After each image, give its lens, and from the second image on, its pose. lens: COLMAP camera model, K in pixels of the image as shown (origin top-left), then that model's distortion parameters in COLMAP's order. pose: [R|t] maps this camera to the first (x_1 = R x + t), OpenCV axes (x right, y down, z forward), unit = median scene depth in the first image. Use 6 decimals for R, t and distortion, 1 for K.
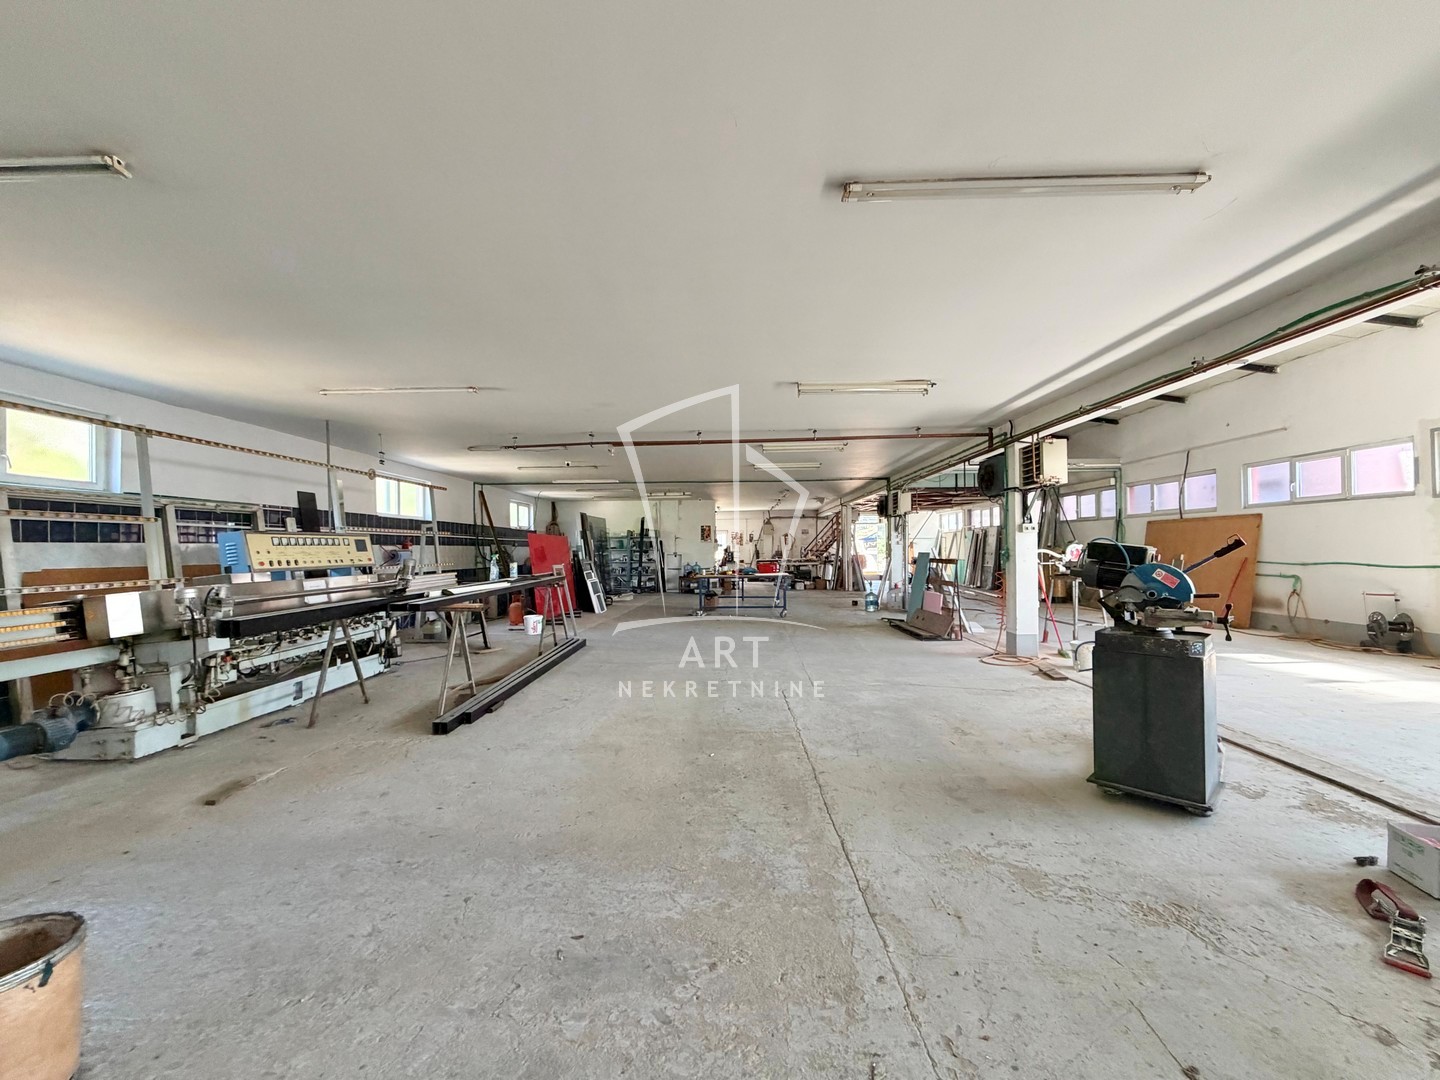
lens RADIAL K [[605.4, 0, 720.0], [0, 605.4, 540.0], [0, 0, 1]] dist [-0.000411, -0.000151]
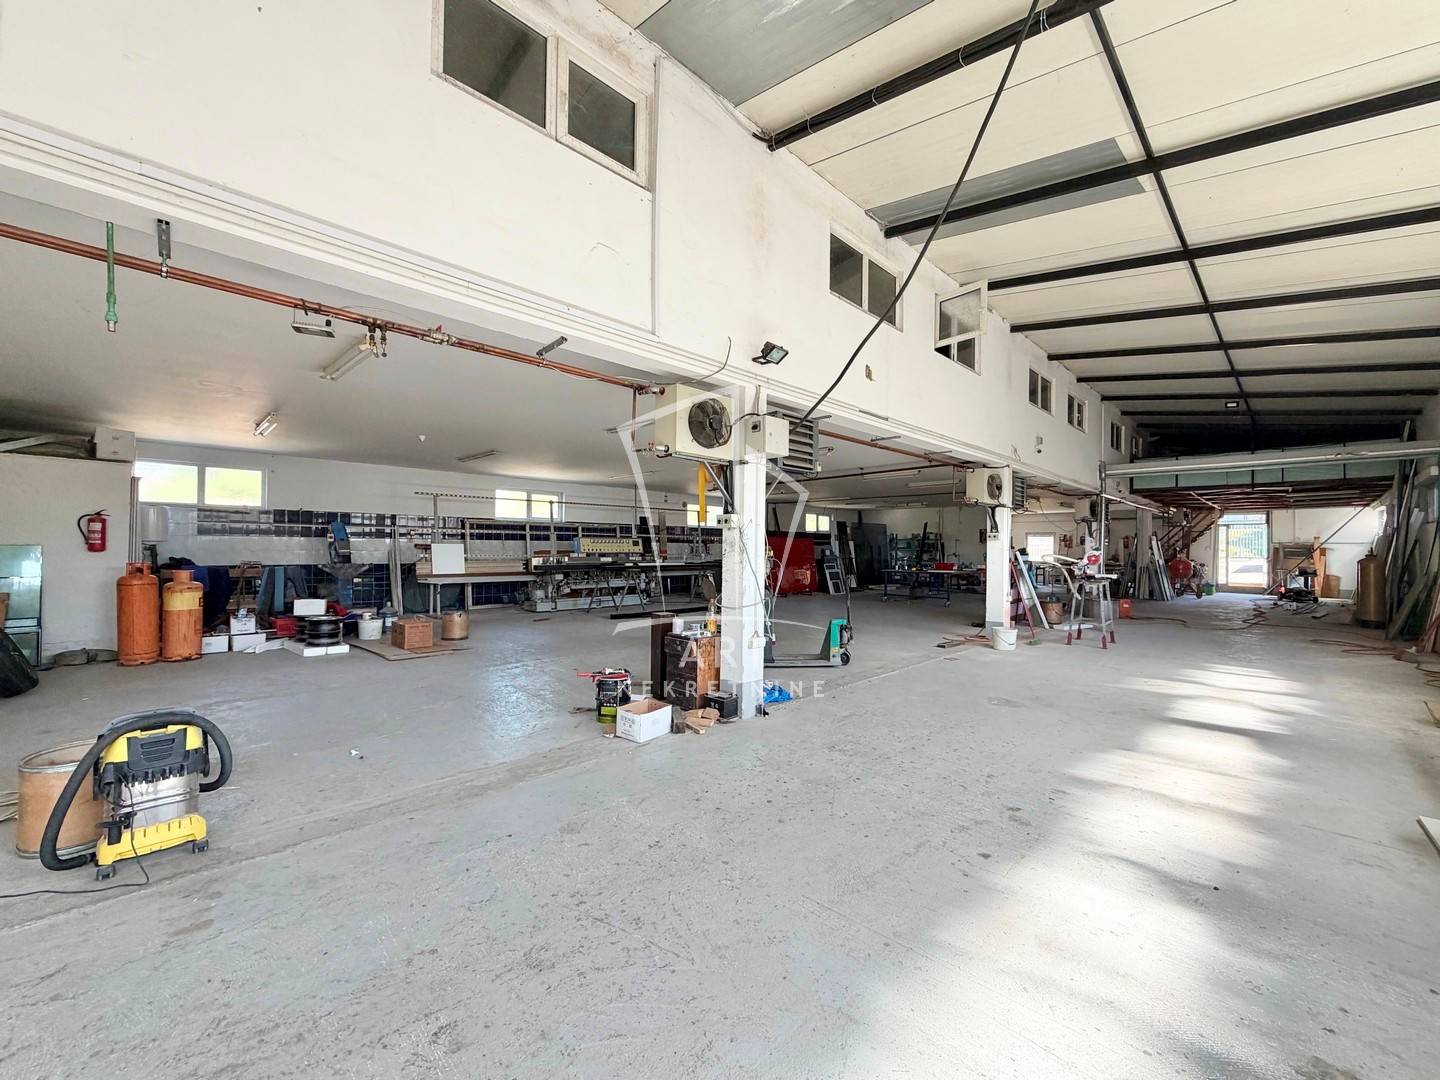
lens RADIAL K [[571.1, 0, 720.0], [0, 571.1, 540.0], [0, 0, 1]] dist [0.000010, -0.000089]
pose [[0.735913, 0.011483, -0.676979, 0.339589], [-0.010070, 0.999931, 0.006013, -0.006280], [0.677002, 0.002392, 0.735978, -0.103211]]
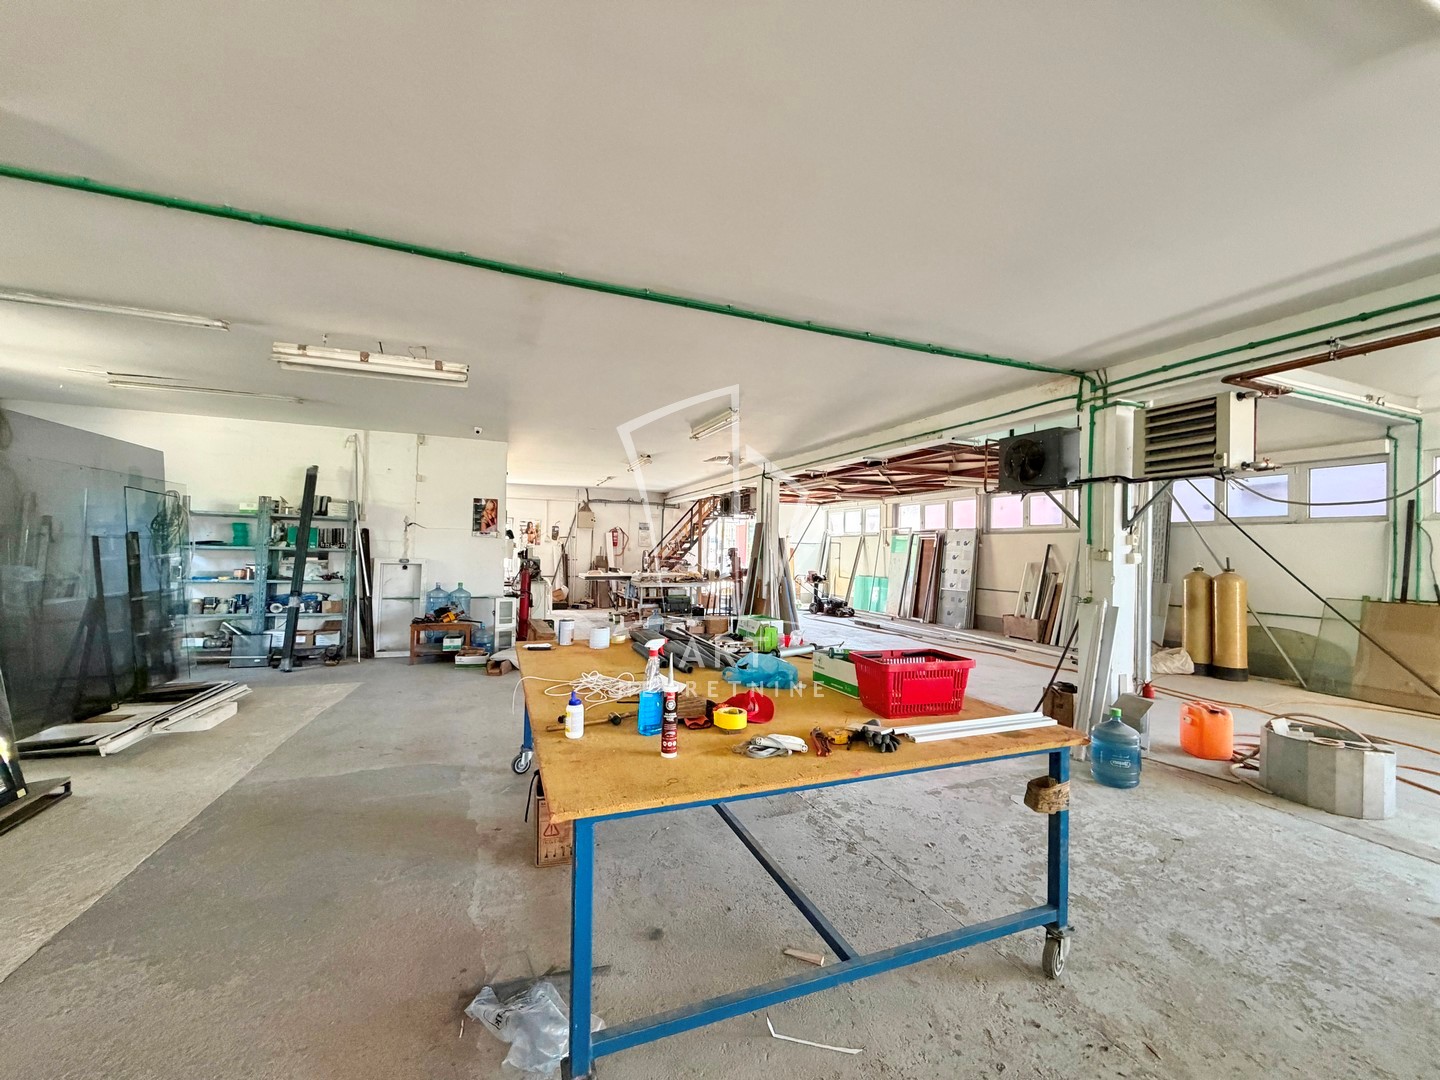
lens RADIAL K [[571.1, 0, 720.0], [0, 571.1, 540.0], [0, 0, 1]] dist [0.000010, -0.000089]
pose [[0.911365, 0.035385, 0.410075, -0.038389], [-0.034787, 0.999355, -0.008922, 0.003732], [-0.410126, -0.006134, 0.912008, 0.565259]]
